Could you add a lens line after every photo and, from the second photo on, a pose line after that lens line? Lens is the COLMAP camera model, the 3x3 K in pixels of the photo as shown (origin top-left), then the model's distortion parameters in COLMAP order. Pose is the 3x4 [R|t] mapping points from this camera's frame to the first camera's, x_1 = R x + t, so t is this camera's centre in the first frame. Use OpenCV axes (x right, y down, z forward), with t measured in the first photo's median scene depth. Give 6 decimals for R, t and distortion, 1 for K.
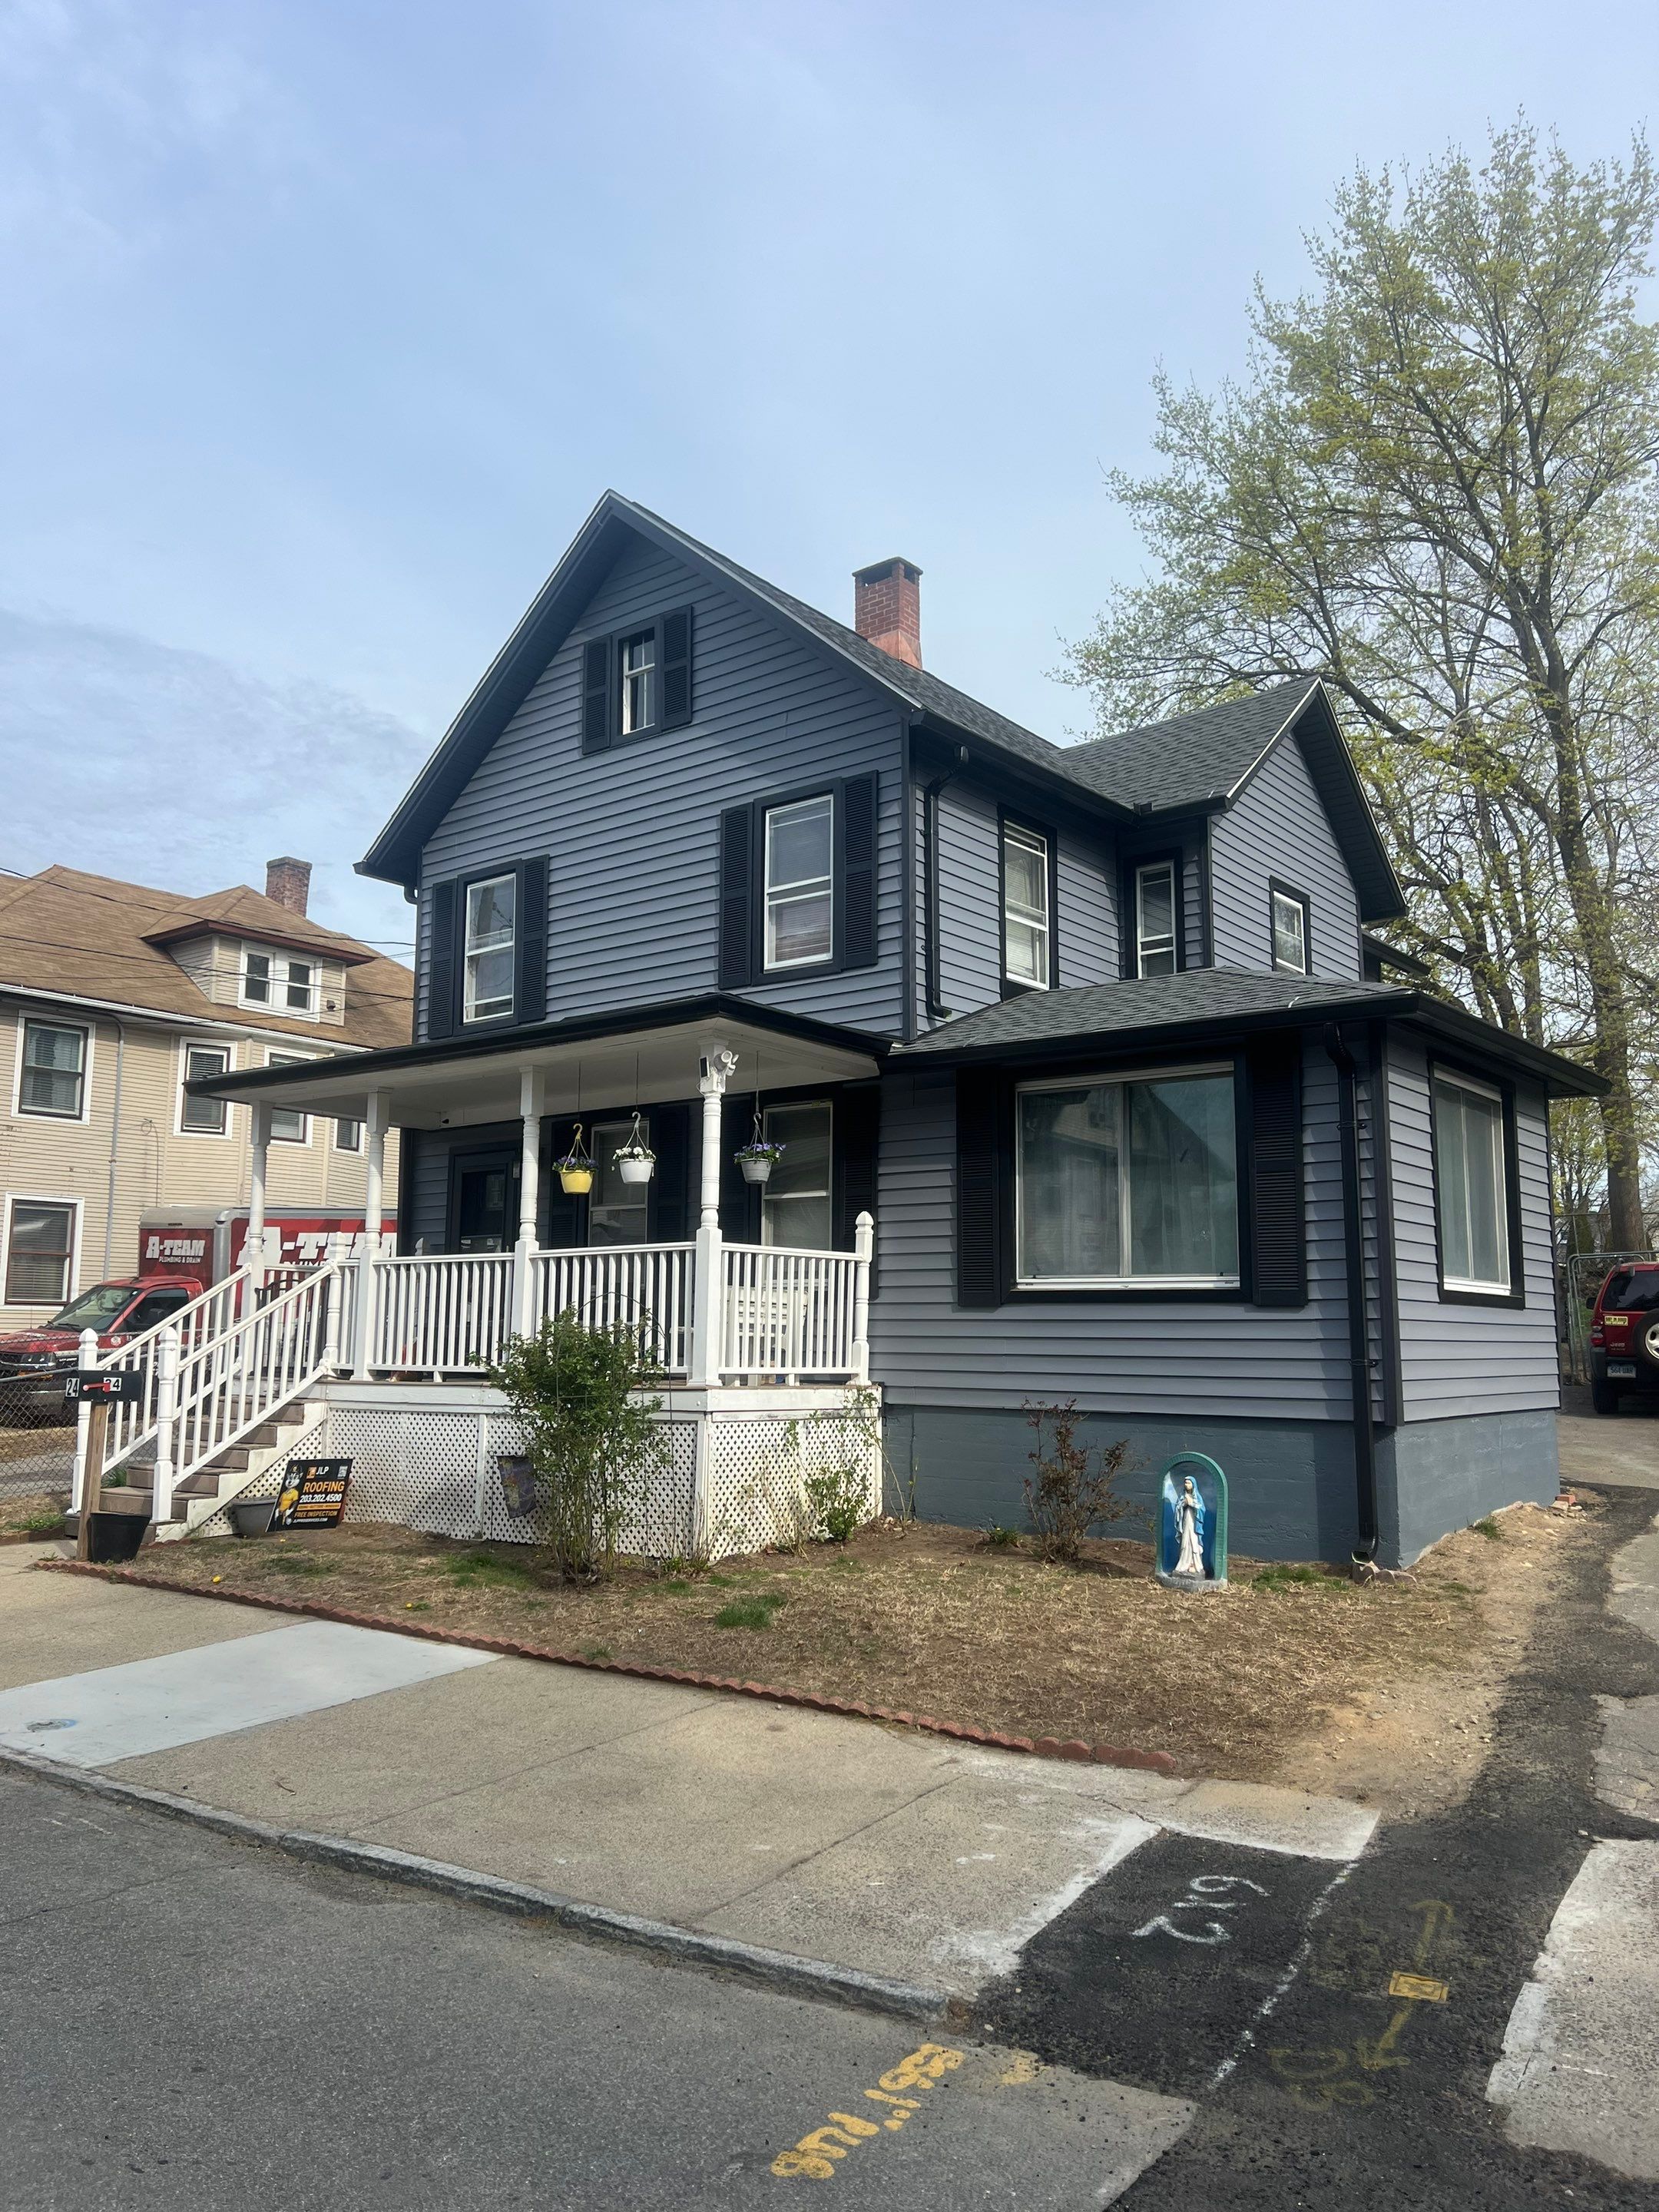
lens RADIAL K [[1672.7, 0, 829.5], [0, 1672.7, 1106.0], [0, 0, 1]] dist [0.003023, -0.000689]
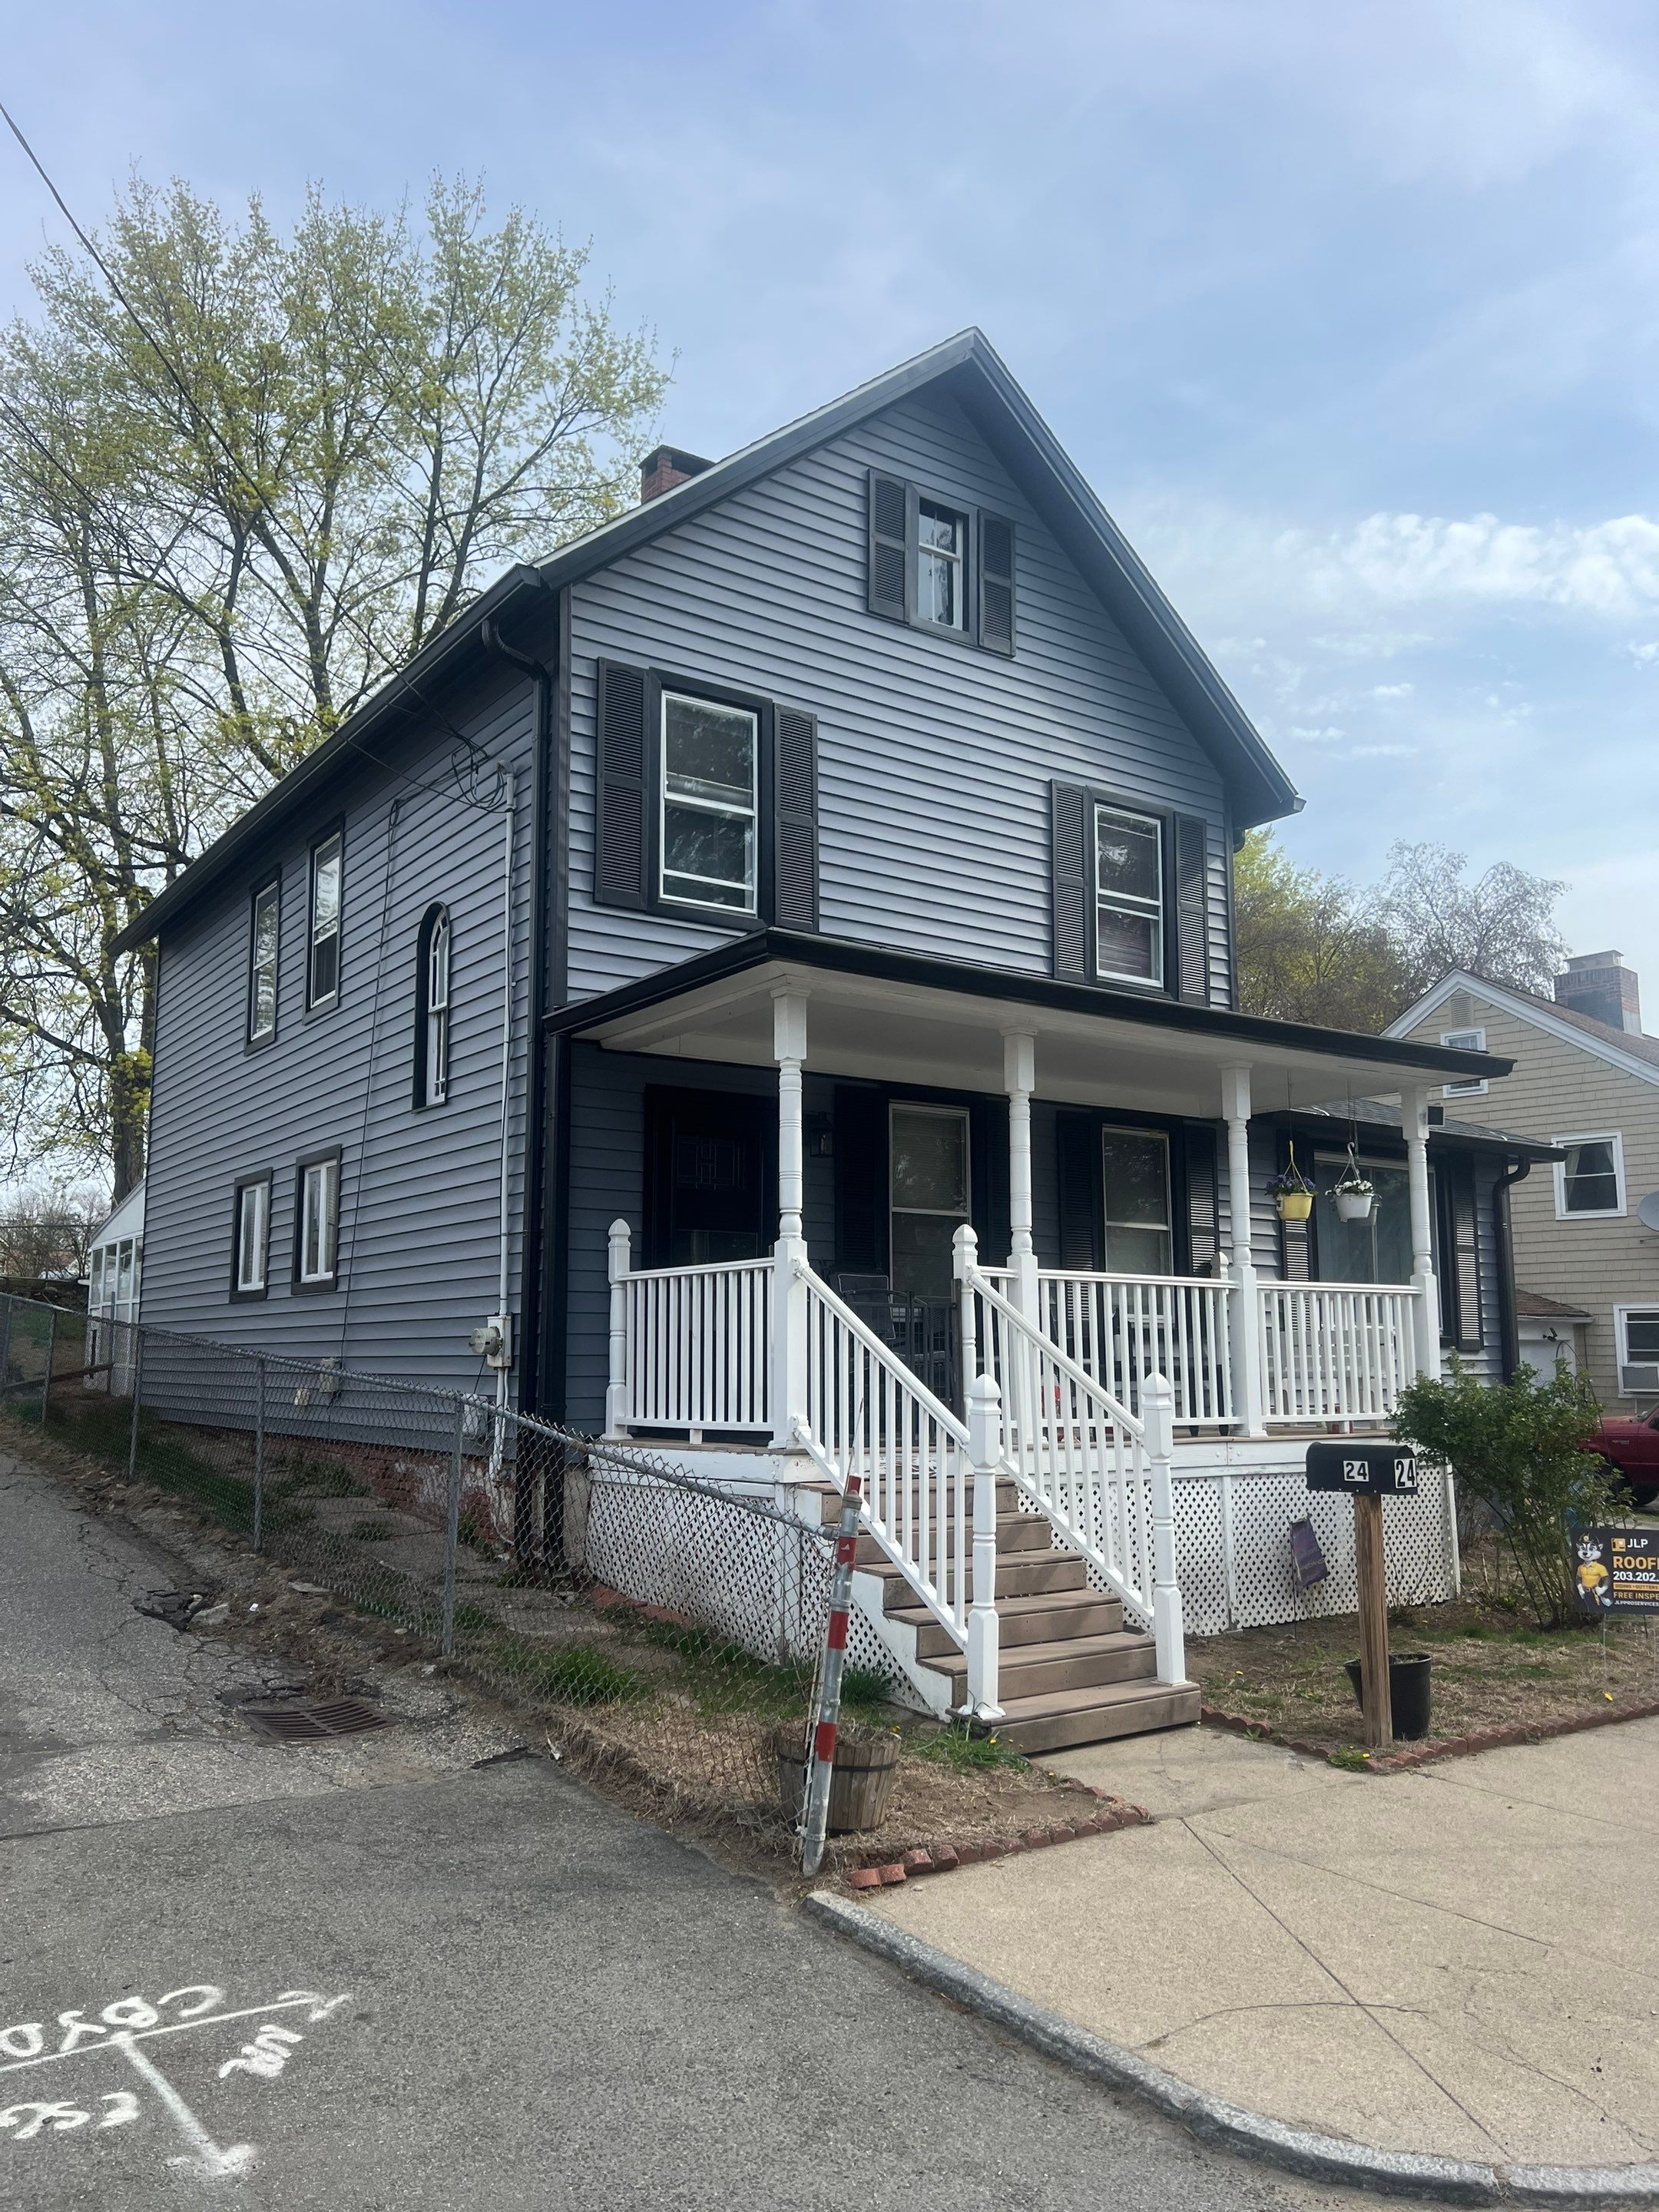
lens RADIAL K [[1665.7, 0, 782.4], [0, 1665.7, 1138.5], [0, 0, 1]] dist [-0.001326, -0.001176]
pose [[0.313579, 0.123082, 0.941551, -0.832441], [-0.138986, 0.986834, -0.082713, 0.094170], [-0.939335, -0.104925, 0.326557, 0.753579]]
